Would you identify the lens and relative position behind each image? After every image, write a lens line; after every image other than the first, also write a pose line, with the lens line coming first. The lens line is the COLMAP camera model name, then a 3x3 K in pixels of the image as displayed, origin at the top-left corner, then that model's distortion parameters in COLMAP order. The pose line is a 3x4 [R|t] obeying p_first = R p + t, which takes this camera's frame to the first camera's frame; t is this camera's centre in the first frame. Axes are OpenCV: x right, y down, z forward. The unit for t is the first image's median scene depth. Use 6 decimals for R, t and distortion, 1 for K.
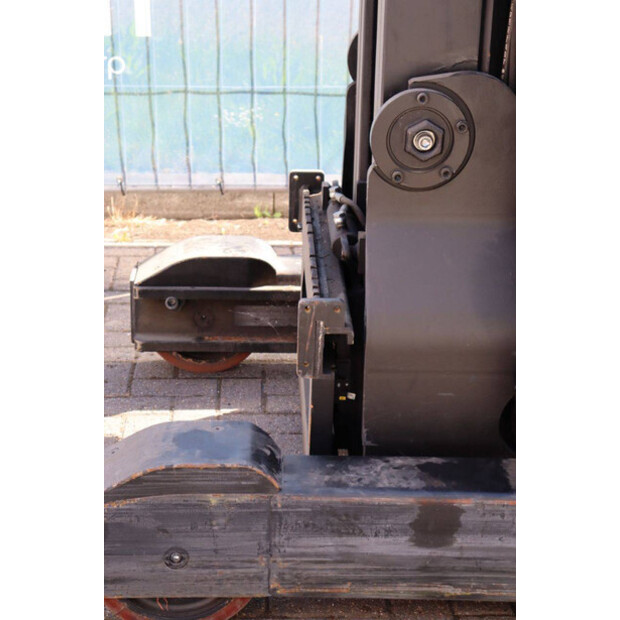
lens RADIAL K [[1513.7, 0, 310.0], [0, 1513.7, 310.0], [0, 0, 1]] dist [0.260415, 0.264591]
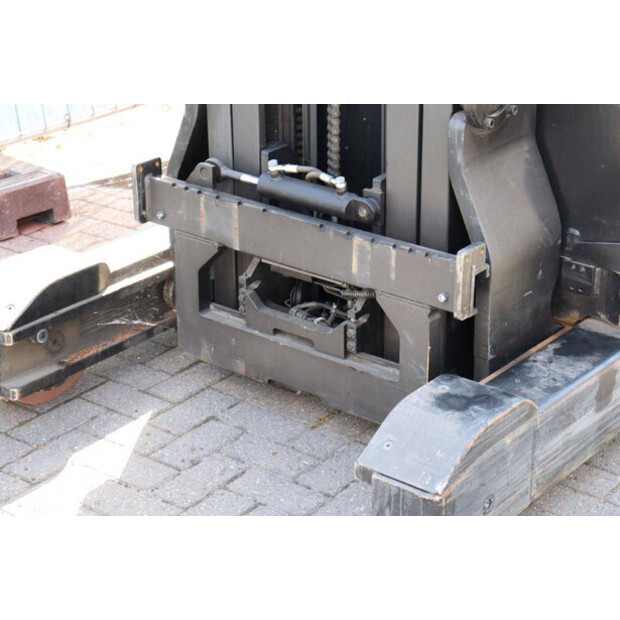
lens RADIAL K [[1513.7, 0, 310.0], [0, 1513.7, 310.0], [0, 0, 1]] dist [0.260415, 0.264591]
pose [[0.618998, -0.324642, 0.715157, -0.881204], [0.270427, 0.942991, 0.194001, -0.211679], [-0.737367, 0.073312, 0.671502, 0.335125]]
